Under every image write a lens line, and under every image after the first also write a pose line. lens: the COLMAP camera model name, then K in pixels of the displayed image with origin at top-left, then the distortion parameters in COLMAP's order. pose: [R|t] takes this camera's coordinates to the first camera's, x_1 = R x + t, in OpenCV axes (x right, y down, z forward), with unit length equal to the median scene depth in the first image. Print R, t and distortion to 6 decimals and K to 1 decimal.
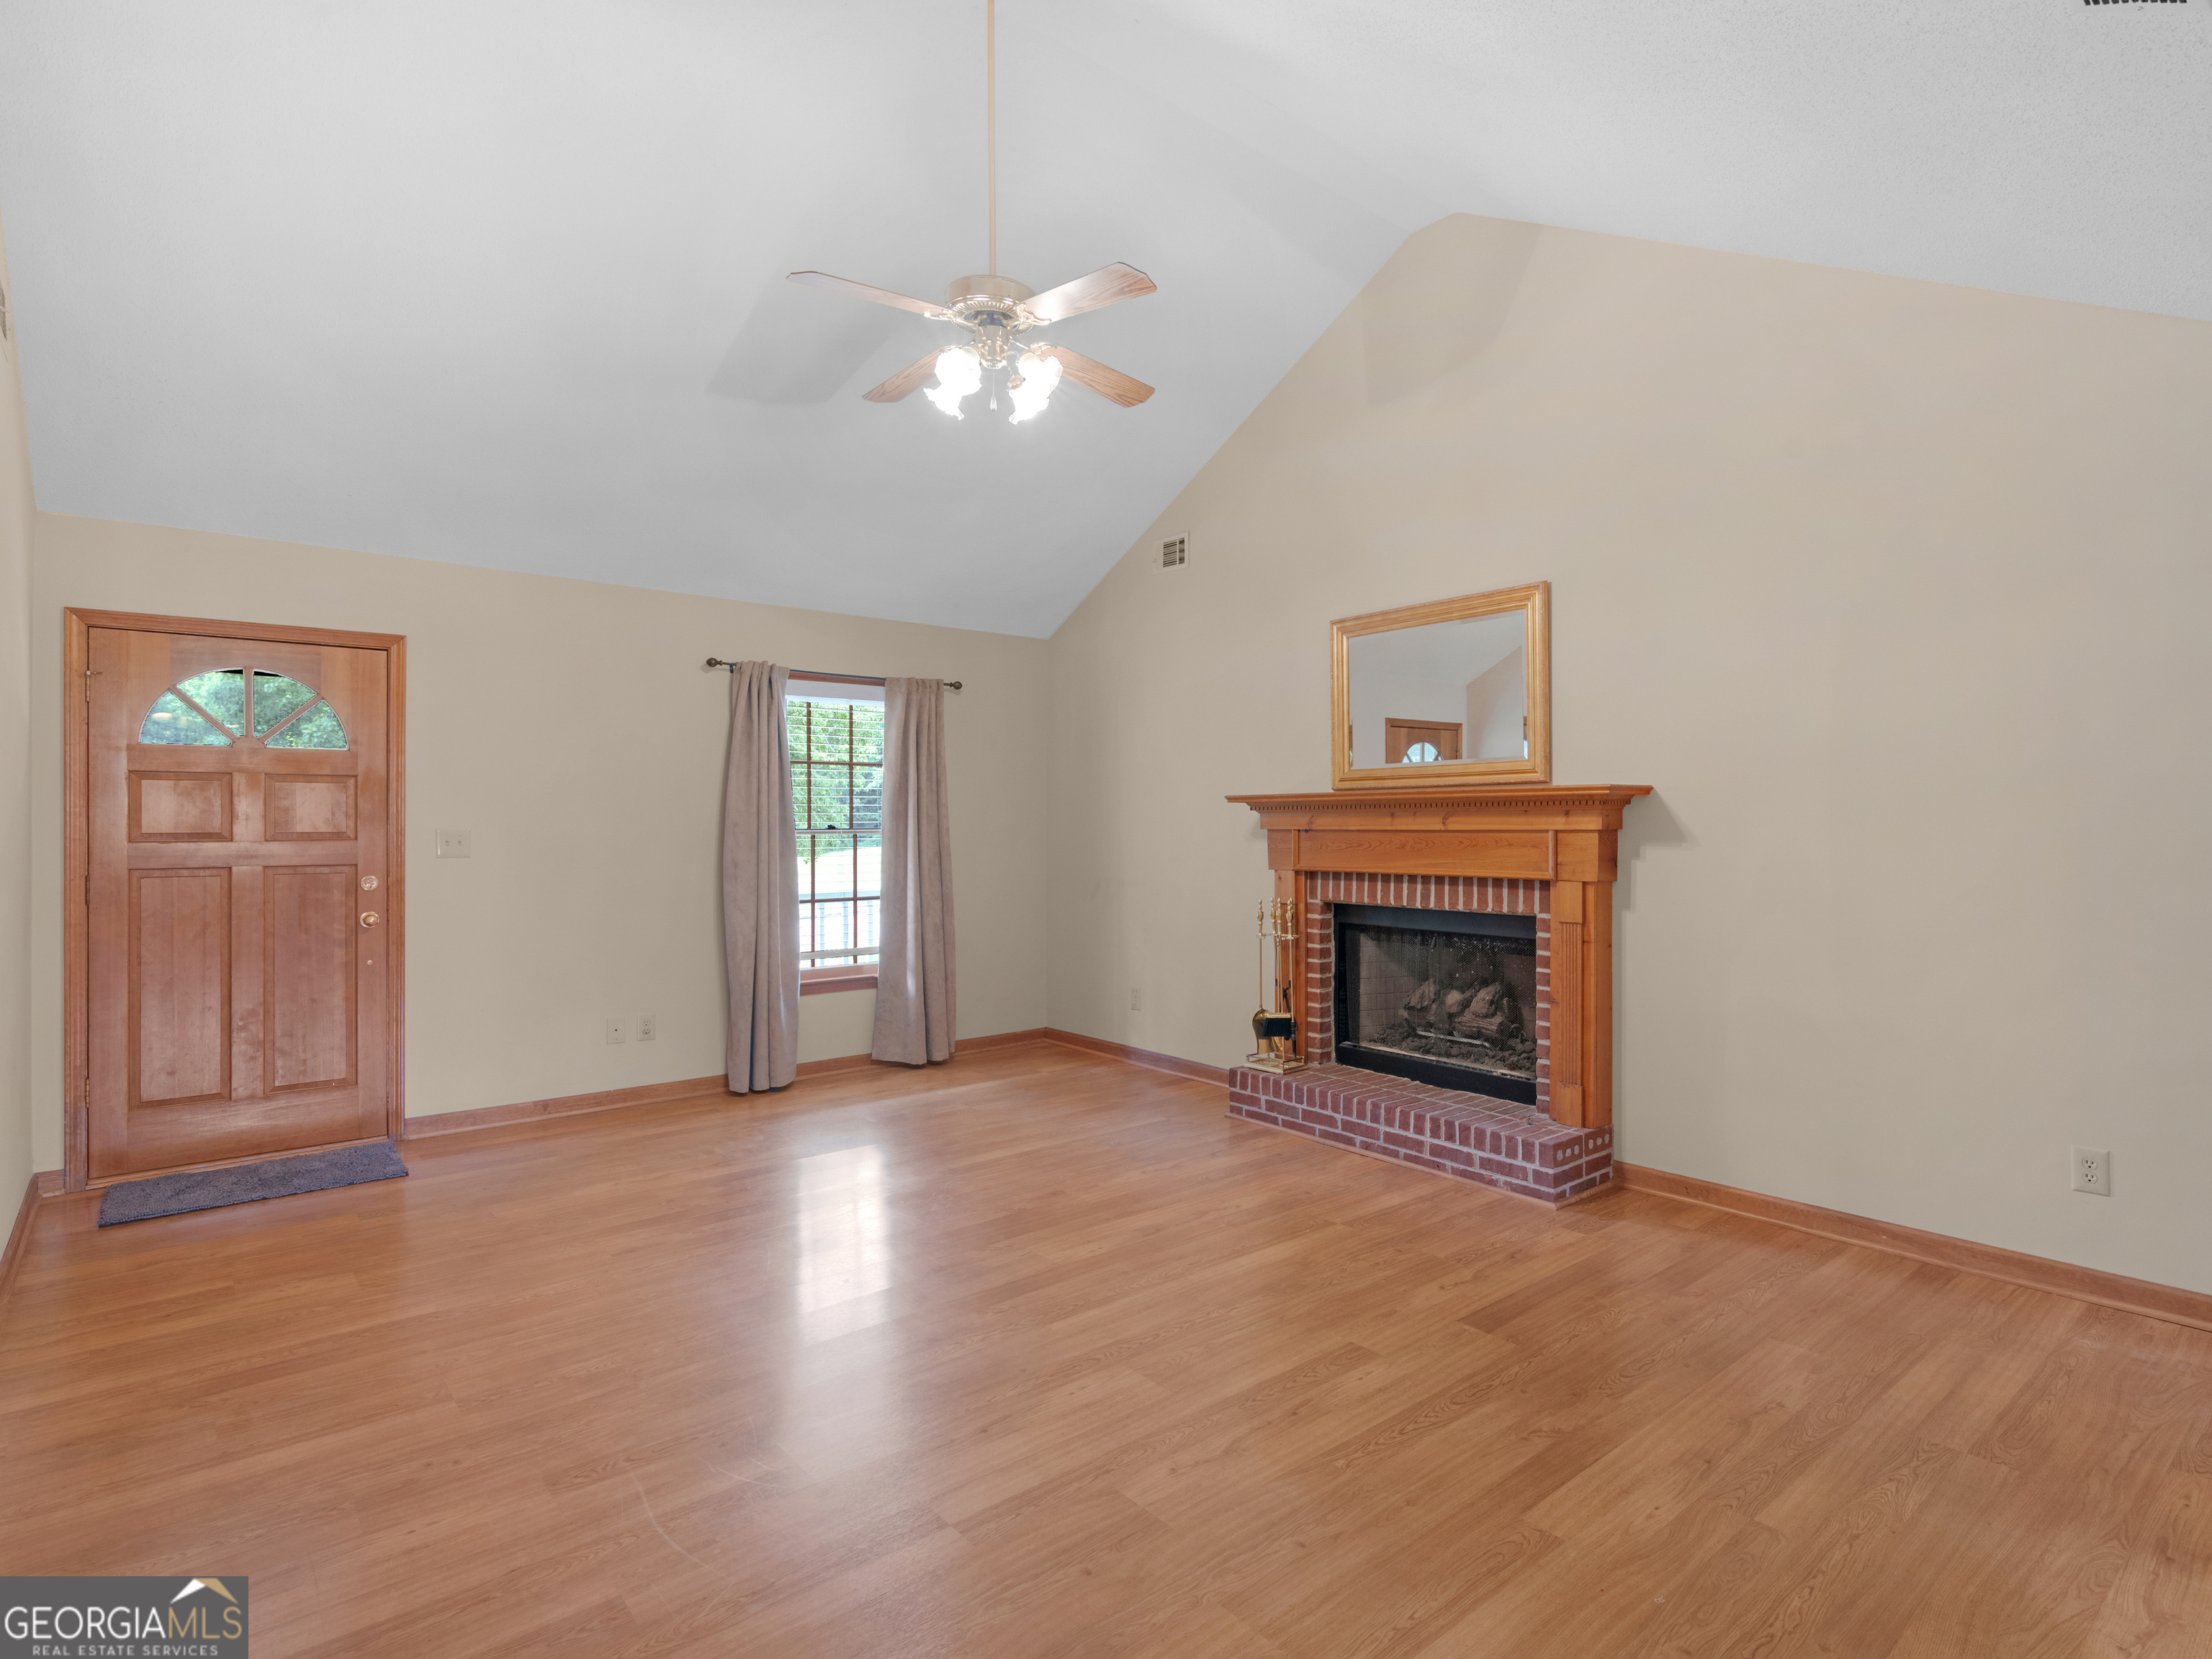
lens RADIAL K [[1132.4, 0, 1116.3], [0, 1132.4, 813.5], [0, 0, 1]] dist [-0.000919, 0.000183]
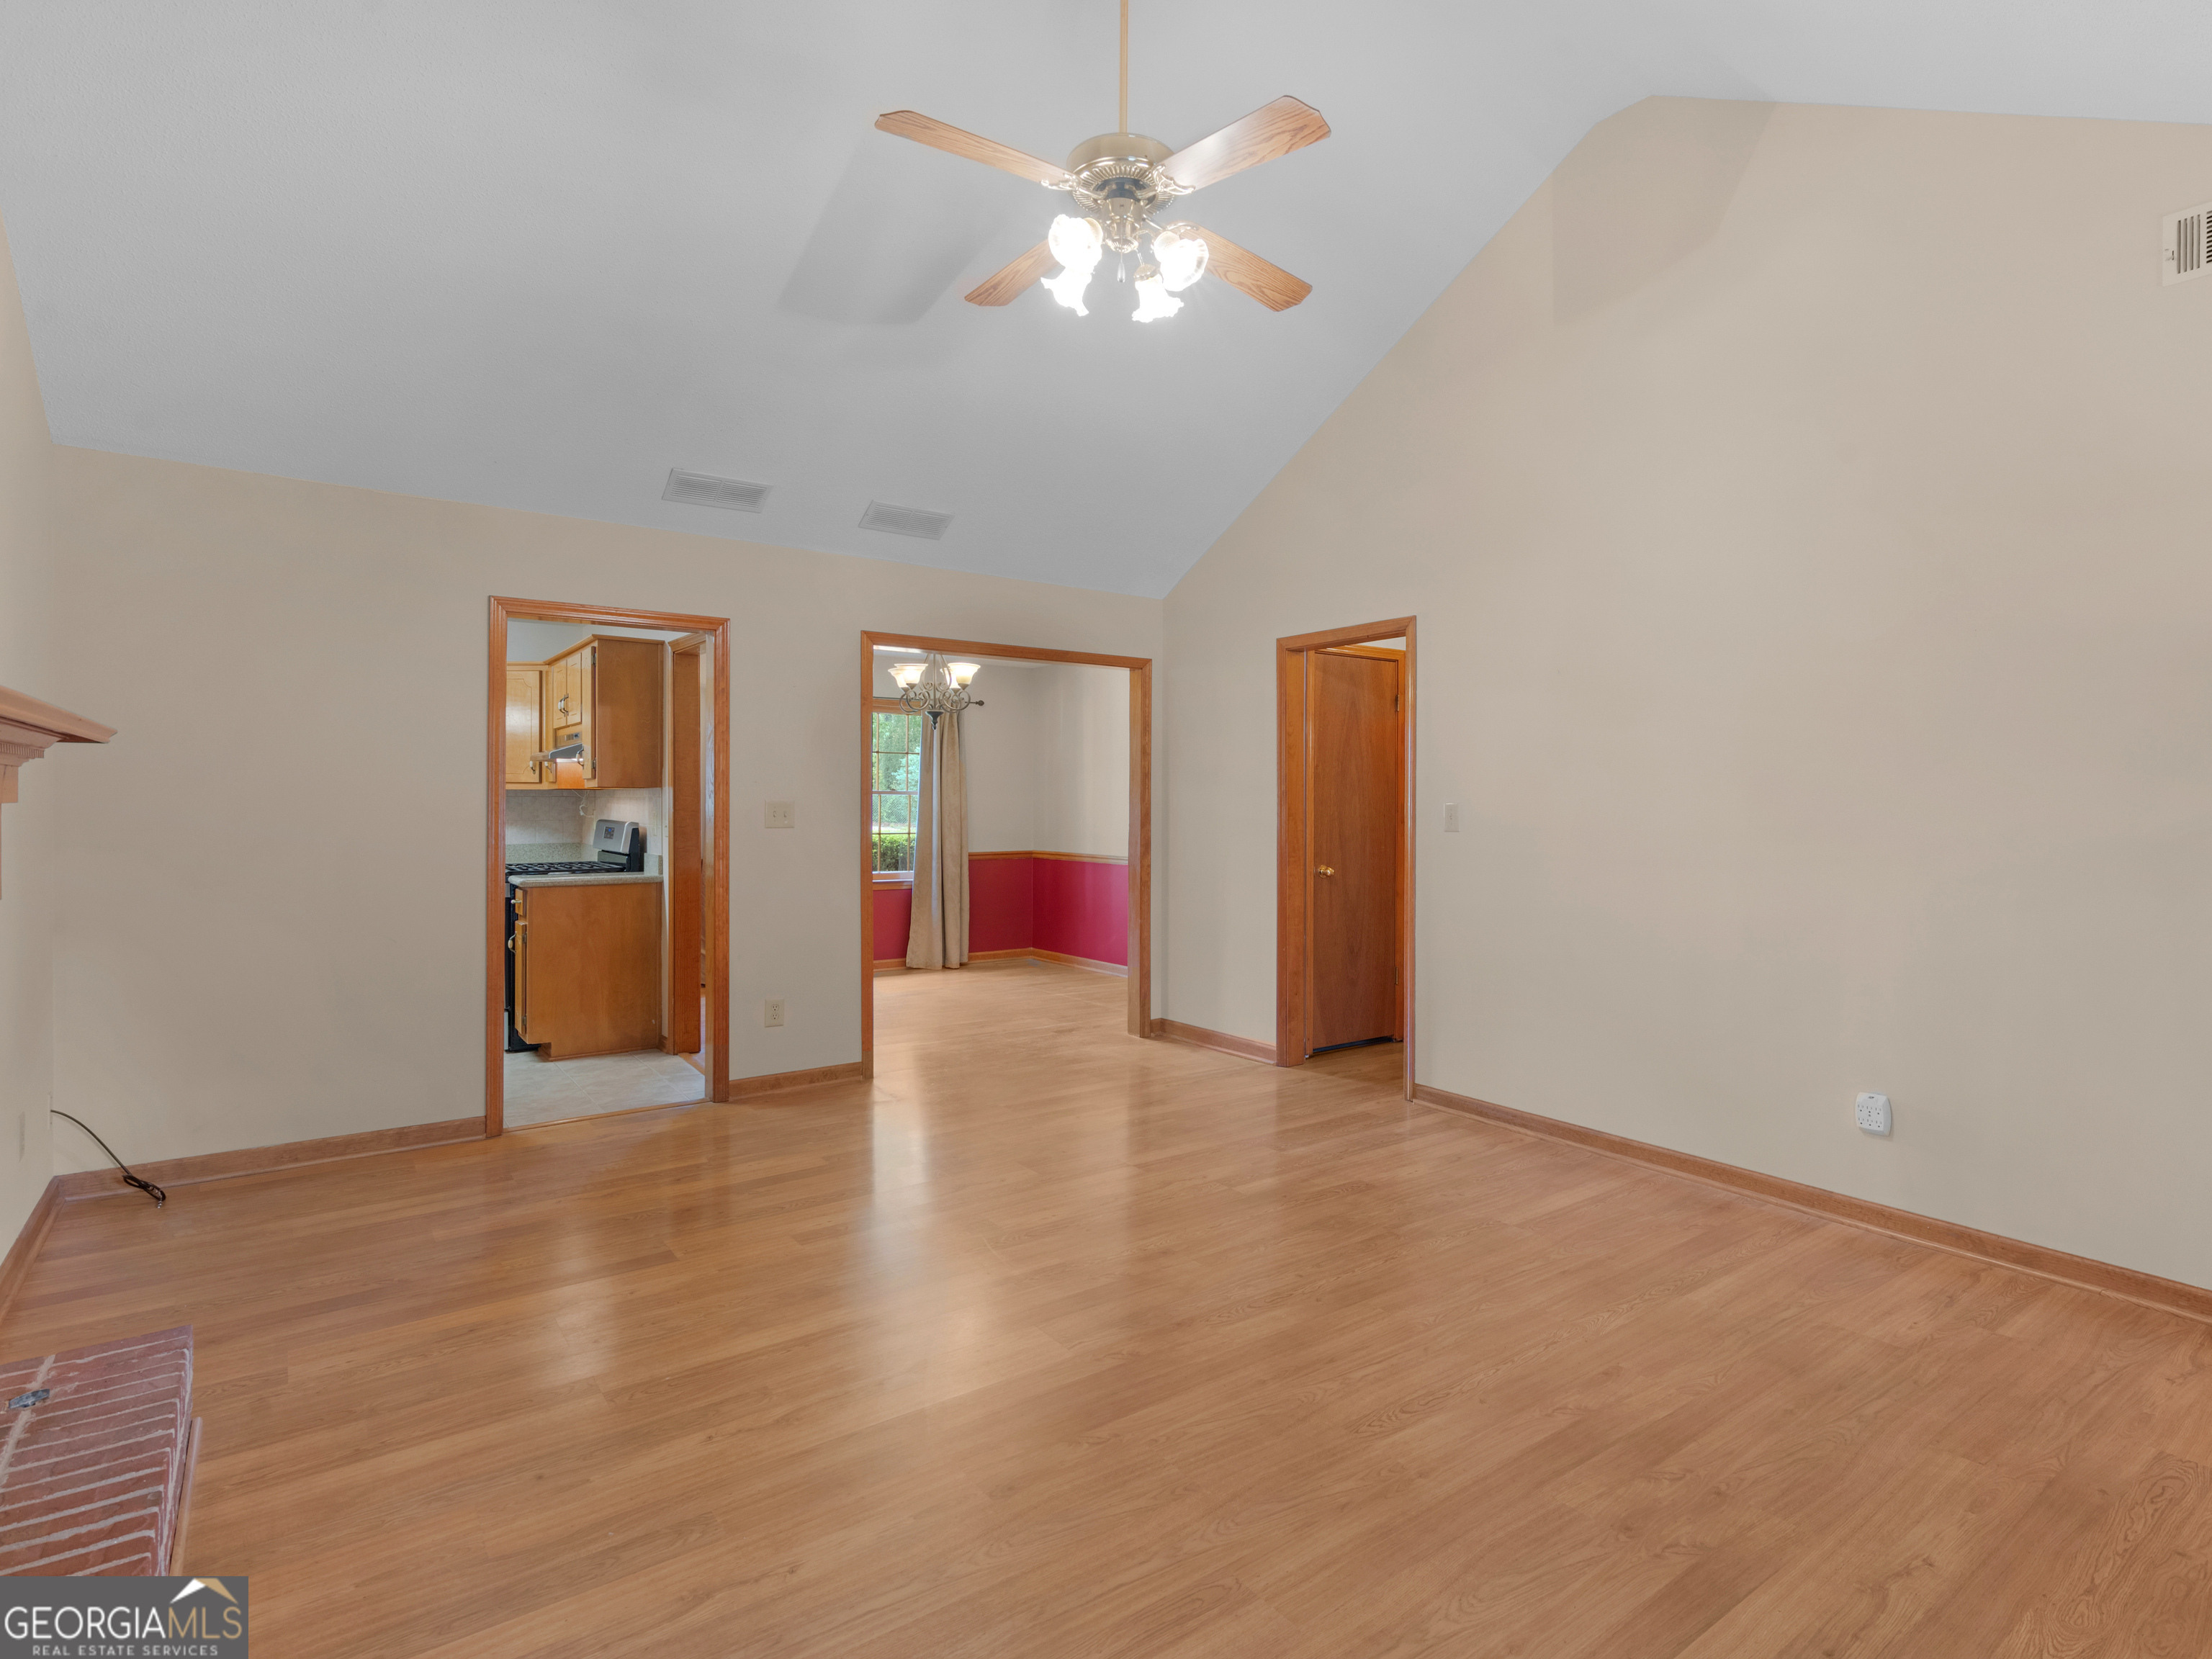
lens RADIAL K [[1132.4, 0, 1116.3], [0, 1132.4, 813.5], [0, 0, 1]] dist [-0.000919, 0.000183]
pose [[-0.996237, -0.004287, 0.086565, -0.139994], [-0.003887, 0.999981, 0.004792, 0.016126], [-0.086584, 0.004438, -0.996235, 1.426422]]
